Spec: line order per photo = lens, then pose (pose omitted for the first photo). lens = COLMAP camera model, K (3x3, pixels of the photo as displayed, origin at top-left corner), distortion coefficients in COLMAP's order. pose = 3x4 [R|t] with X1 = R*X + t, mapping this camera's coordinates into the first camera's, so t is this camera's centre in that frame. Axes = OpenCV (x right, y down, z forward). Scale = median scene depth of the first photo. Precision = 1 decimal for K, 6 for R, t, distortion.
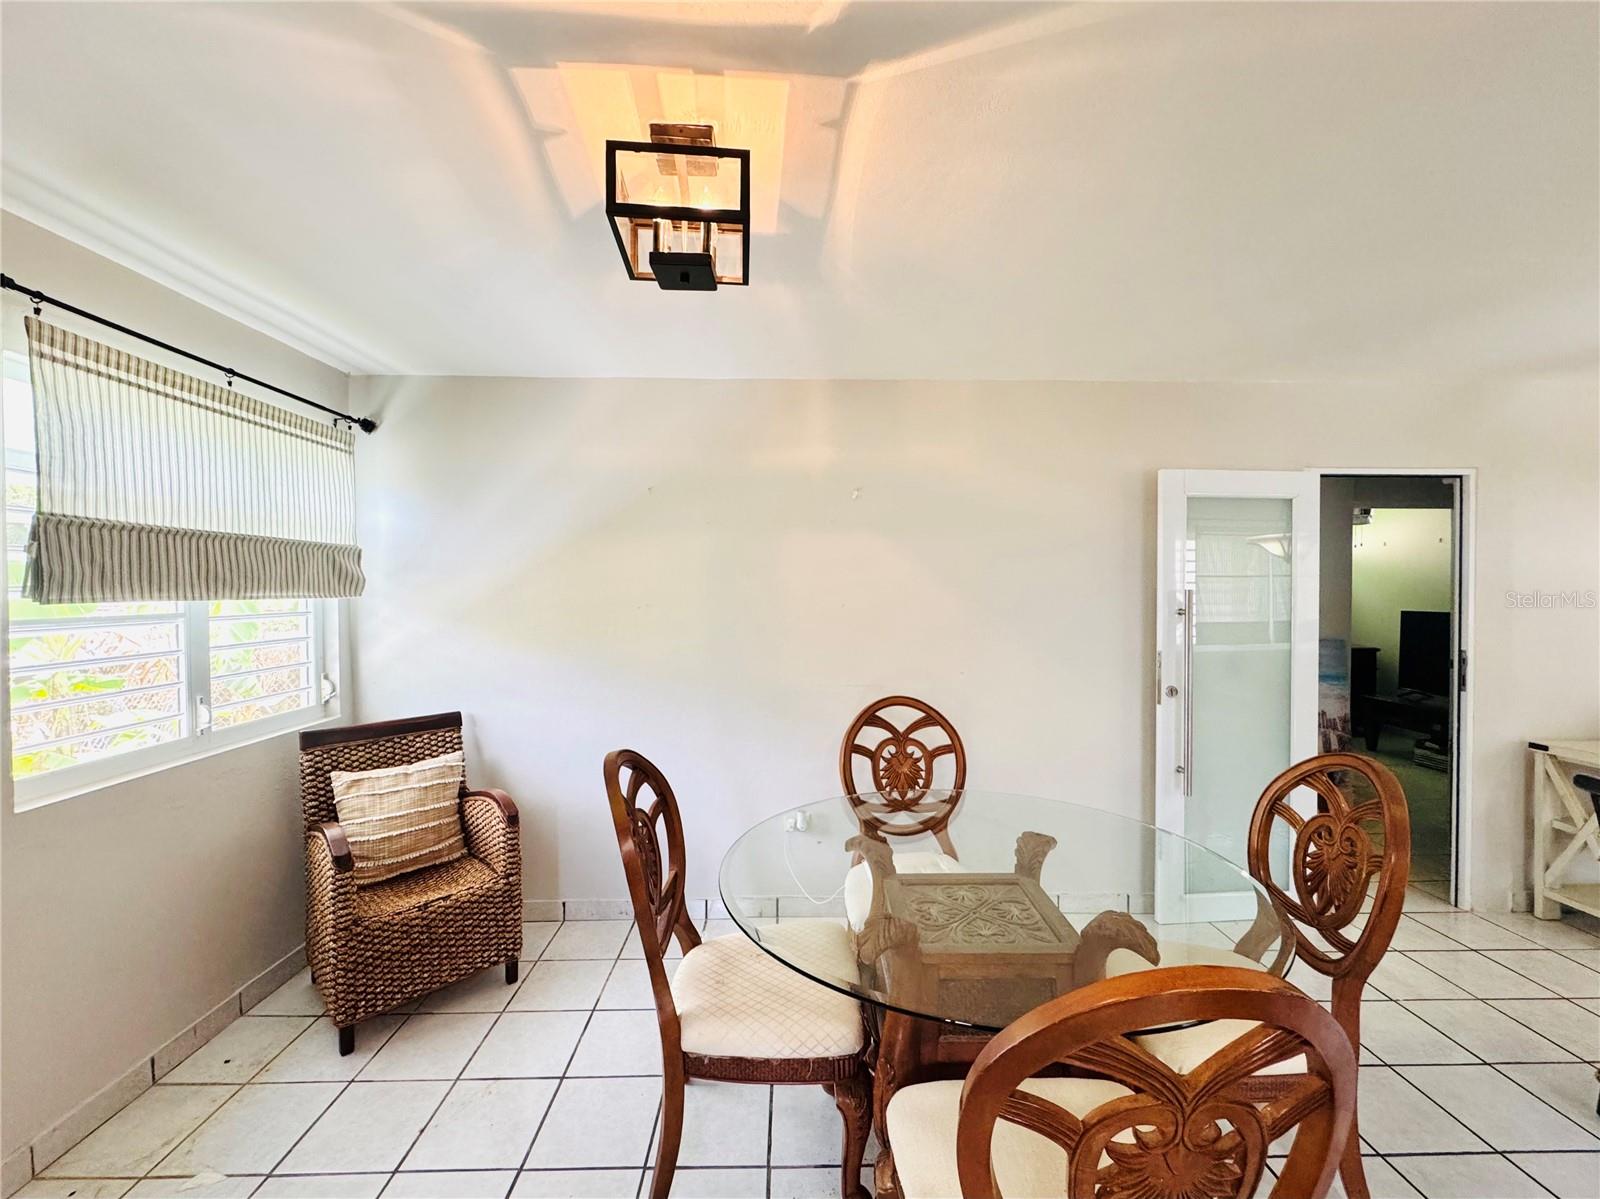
lens RADIAL K [[637.0, 0, 800.0], [0, 637.0, 599.5], [0, 0, 1]] dist [-0.004375, 0.000908]
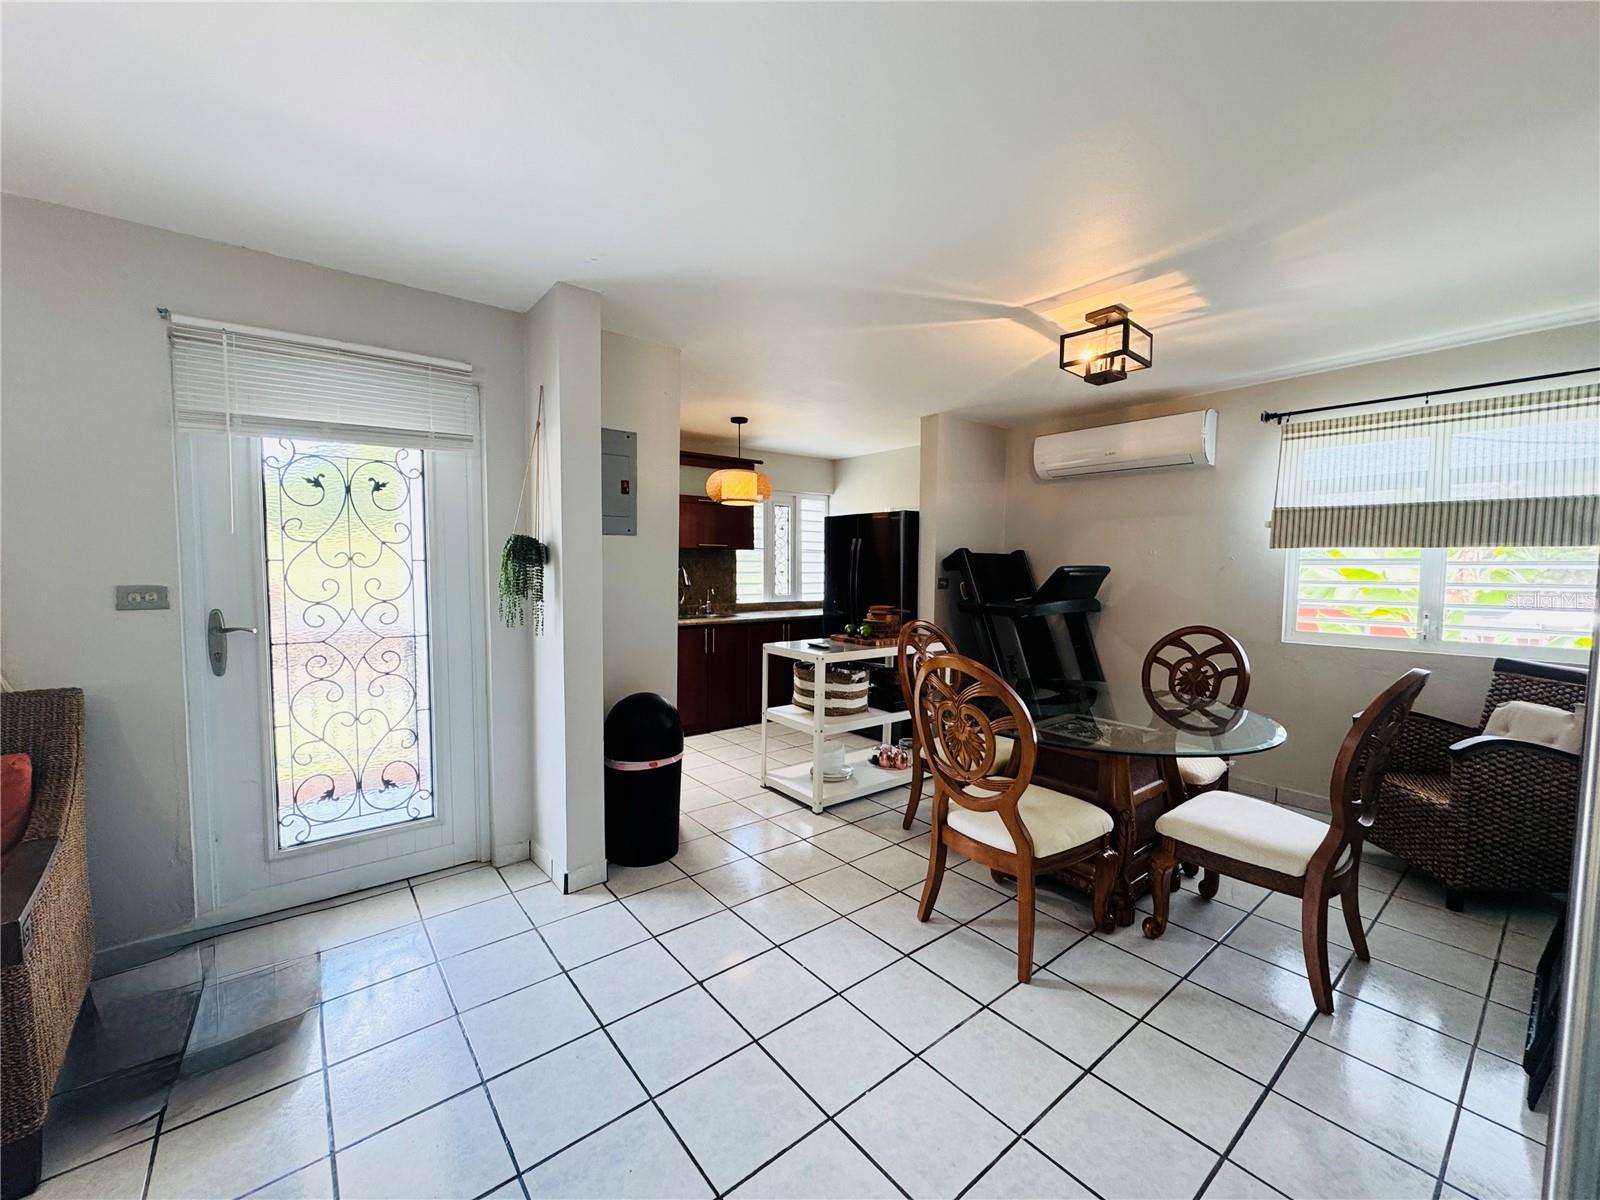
lens RADIAL K [[639.1, 0, 800.0], [0, 639.1, 600.0], [0, 0, 1]] dist [-0.019956, 0.006396]
pose [[-0.793775, 0.028548, -0.607541, 1.326640], [-0.018352, 0.997319, 0.070841, 0.051010], [0.607935, 0.067381, -0.791123, 1.484431]]
